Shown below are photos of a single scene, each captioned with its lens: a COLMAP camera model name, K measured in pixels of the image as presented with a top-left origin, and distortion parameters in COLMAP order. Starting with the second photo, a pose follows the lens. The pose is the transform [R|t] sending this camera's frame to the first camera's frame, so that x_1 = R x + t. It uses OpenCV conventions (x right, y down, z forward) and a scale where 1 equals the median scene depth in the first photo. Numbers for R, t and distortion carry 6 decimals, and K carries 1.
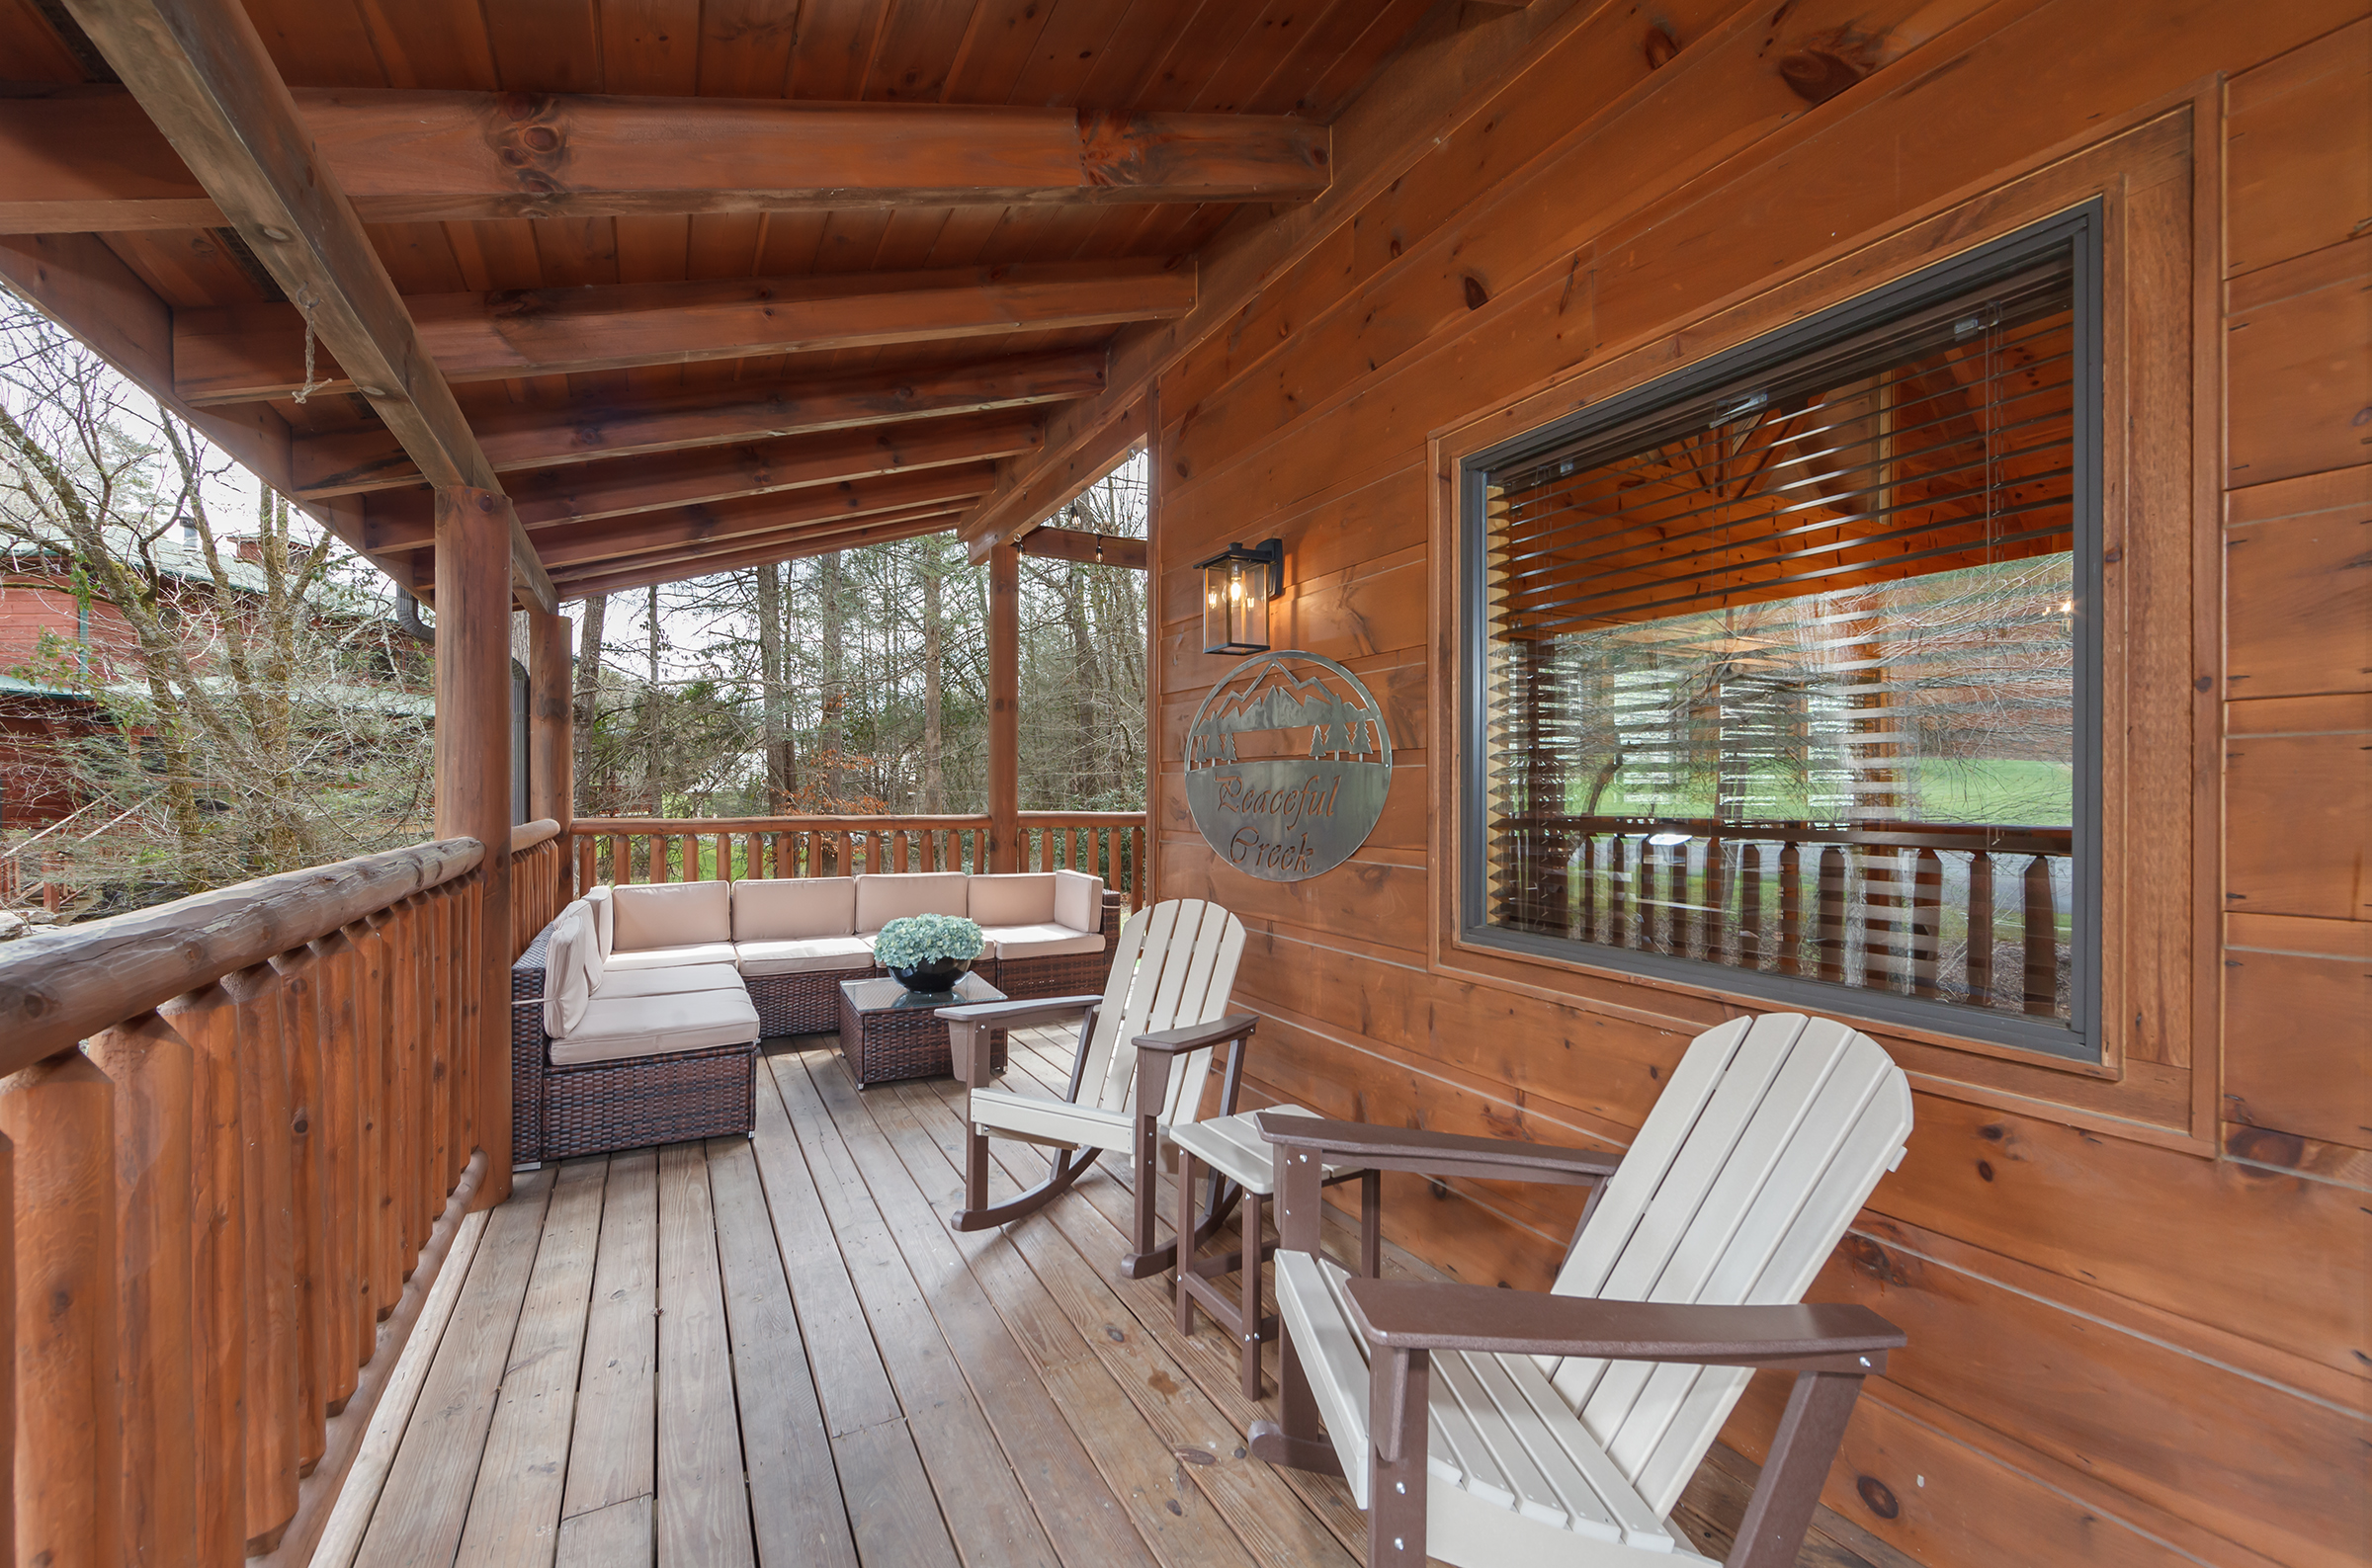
lens RADIAL K [[949.8, 0, 1185.0], [0, 949.8, 795.2], [0, 0, 1]] dist [-0.002798, -0.000259]
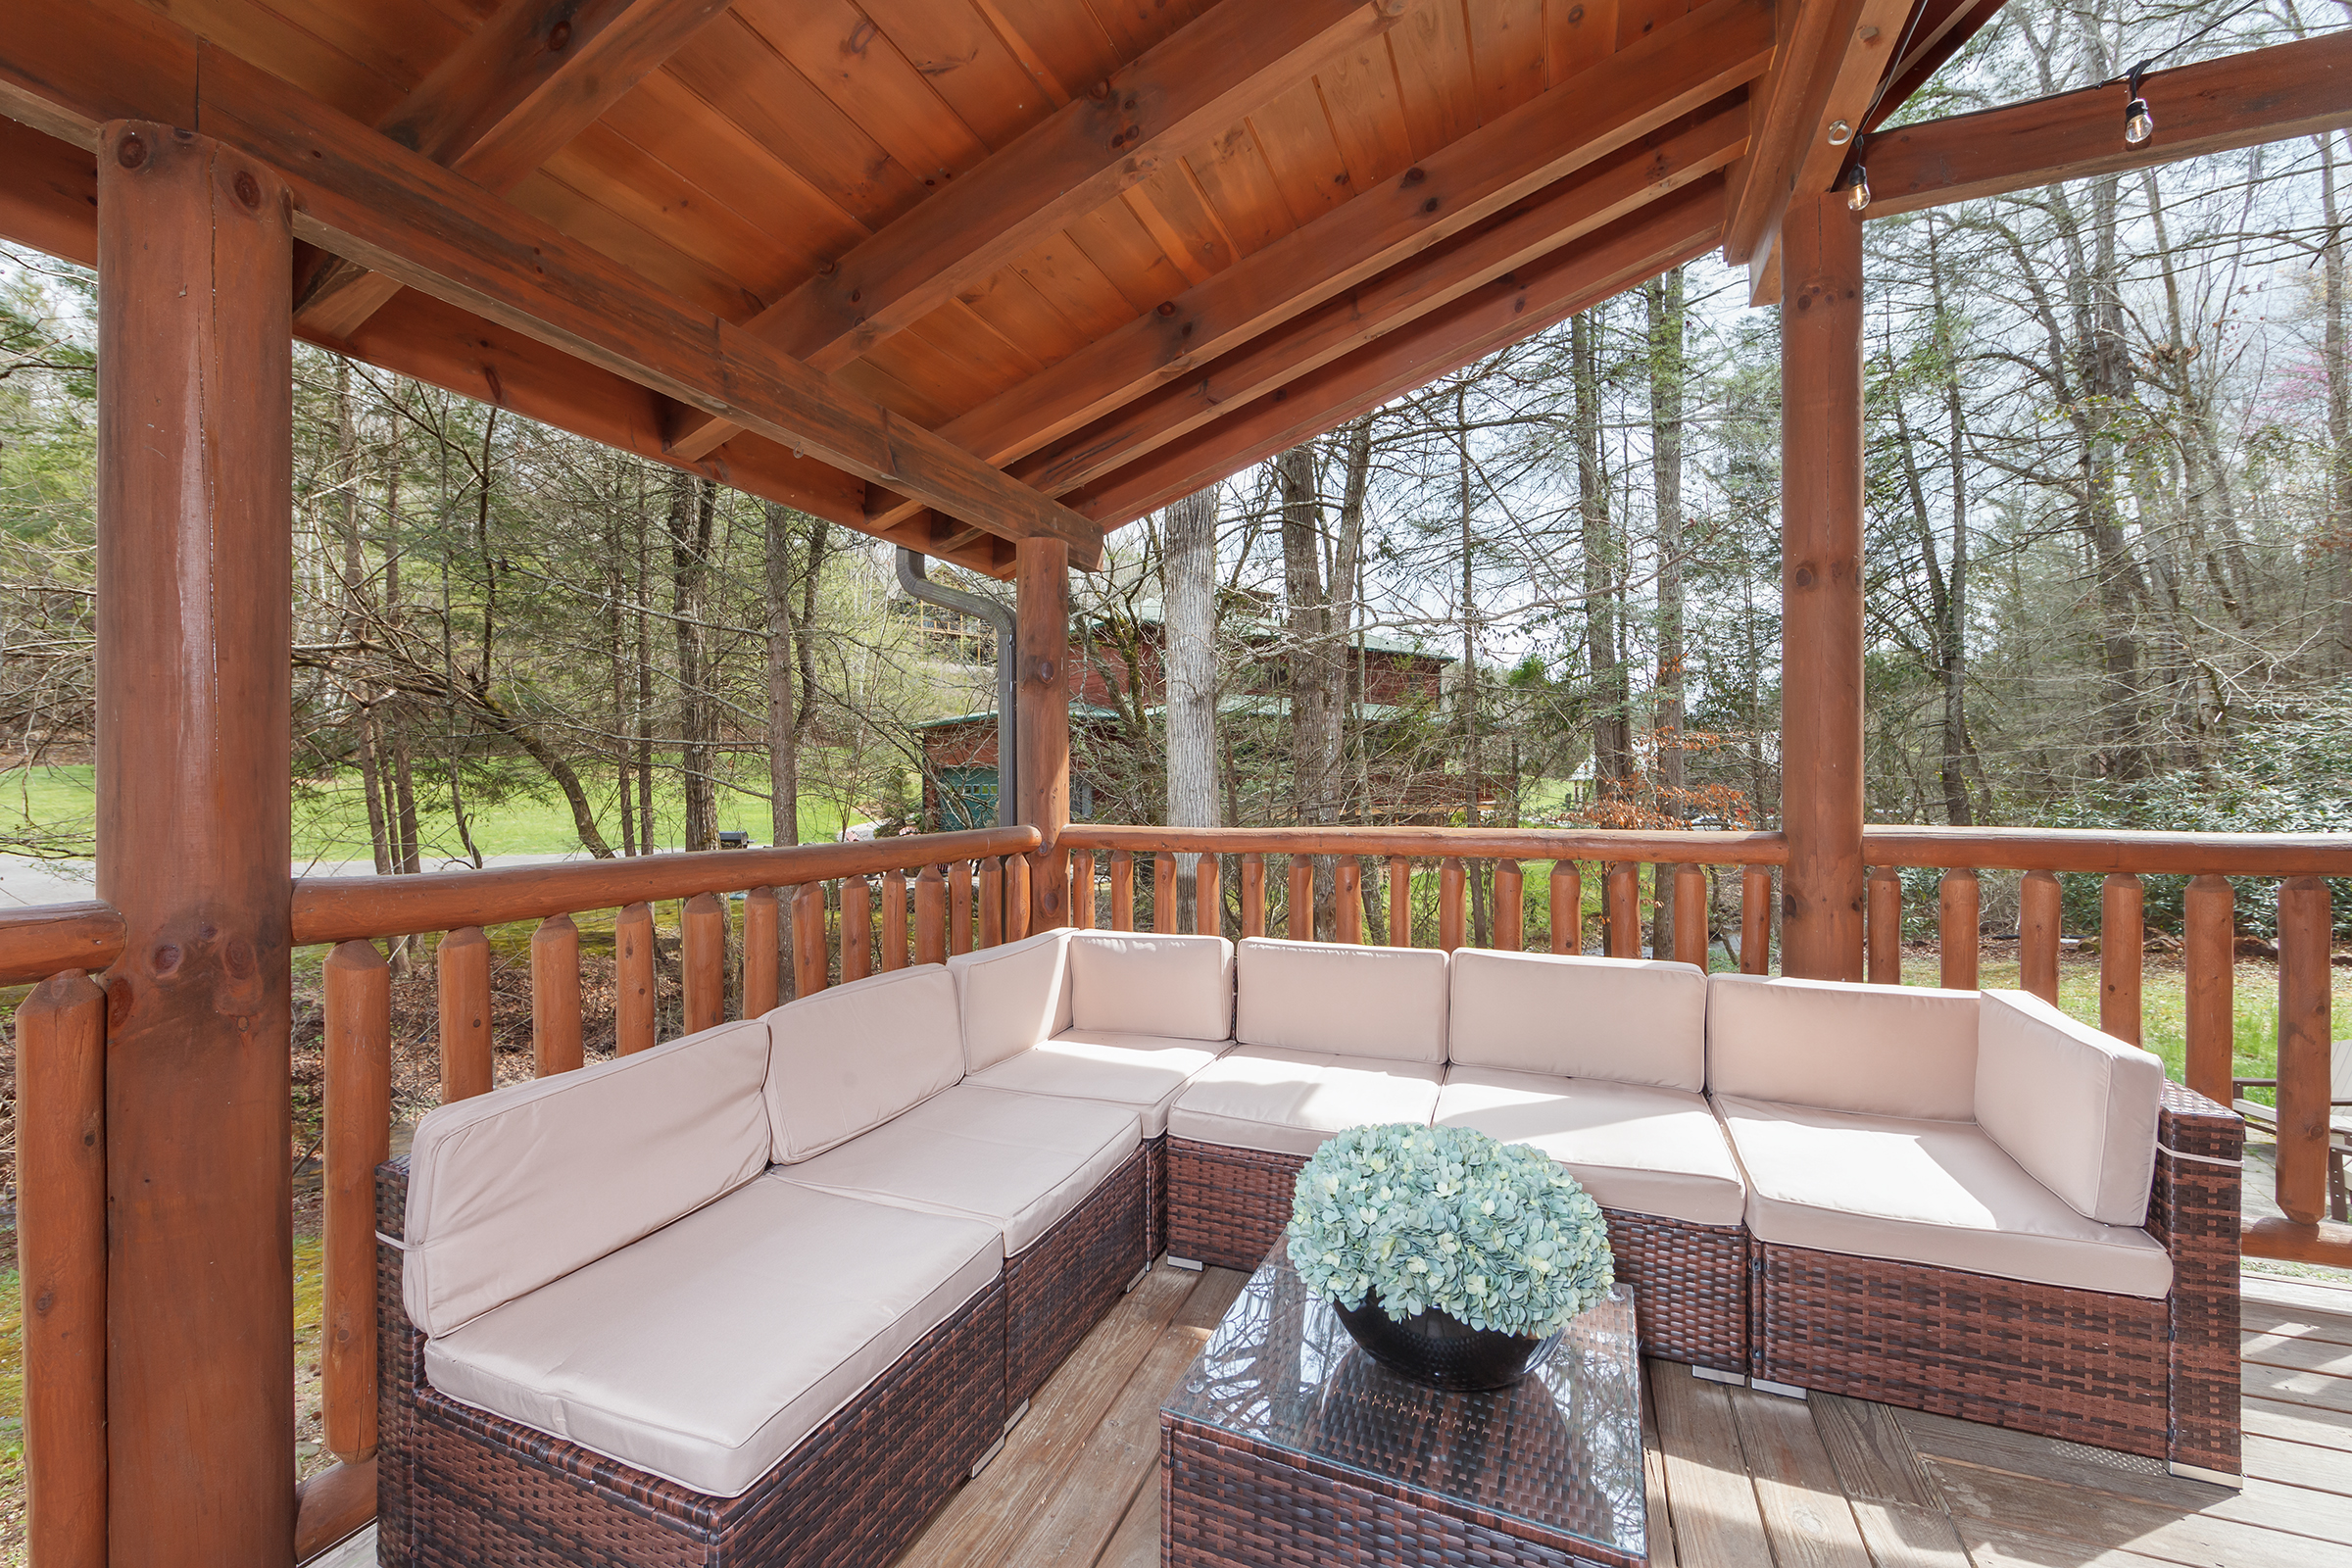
lens RADIAL K [[941.9, 0, 1171.7], [0, 941.9, 787.1], [0, 0, 1]] dist [-0.002798, -0.000259]
pose [[0.624290, -0.006585, -0.781165, -0.015213], [0.009773, 0.999952, -0.000619, -0.001109], [0.781132, -0.007248, 0.624324, 0.173953]]
